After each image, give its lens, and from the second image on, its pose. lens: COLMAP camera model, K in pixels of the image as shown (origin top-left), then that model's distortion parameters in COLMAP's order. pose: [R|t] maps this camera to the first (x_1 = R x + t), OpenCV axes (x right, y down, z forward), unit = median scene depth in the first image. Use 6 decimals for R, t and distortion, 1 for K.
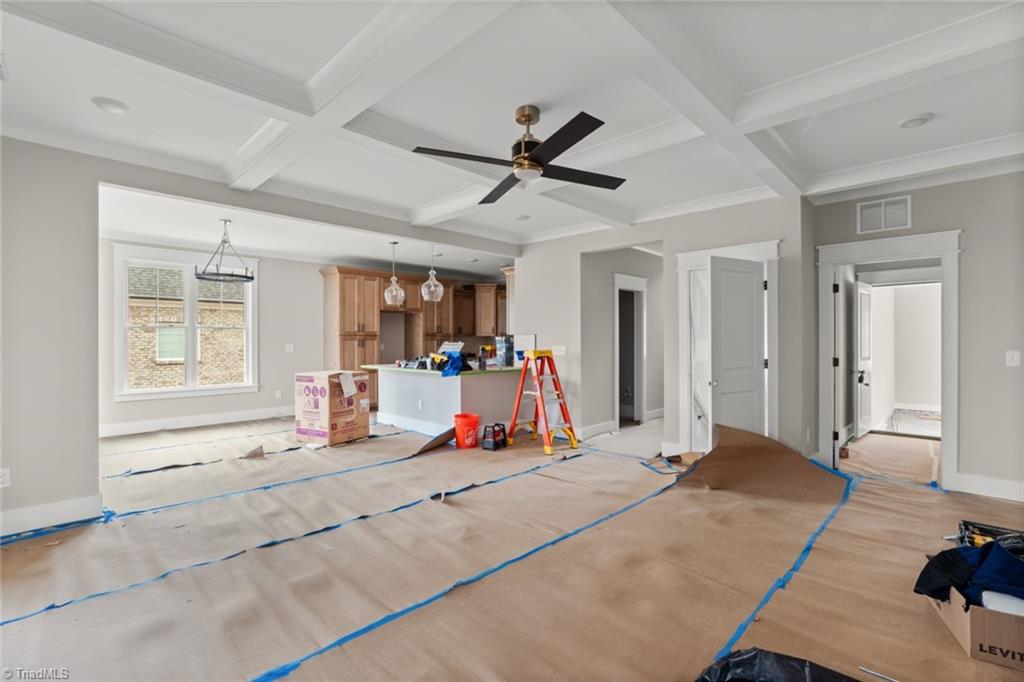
lens RADIAL K [[463.5, 0, 509.7], [0, 463.5, 338.6], [0, 0, 1]] dist [-0.022363, 0.005389]
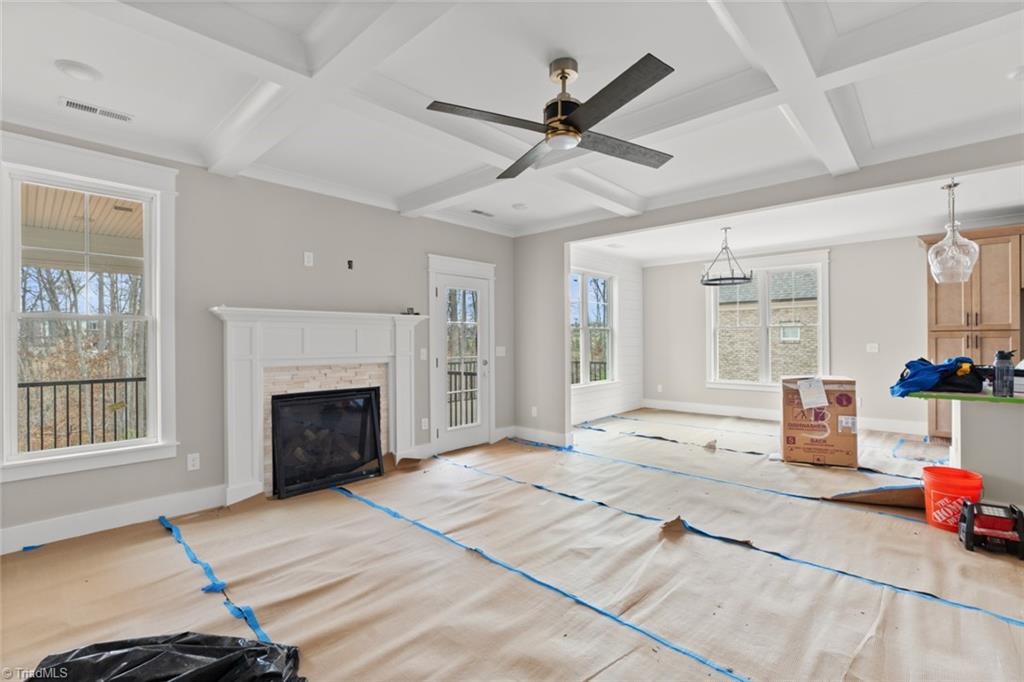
lens RADIAL K [[463.5, 0, 509.6], [0, 463.5, 342.6], [0, 0, 1]] dist [-0.022363, 0.005389]
pose [[0.015930, 0.002357, -0.999870, 0.614491], [0.009565, 0.999951, 0.002510, 0.004951], [0.999827, -0.009604, 0.015907, 0.626935]]
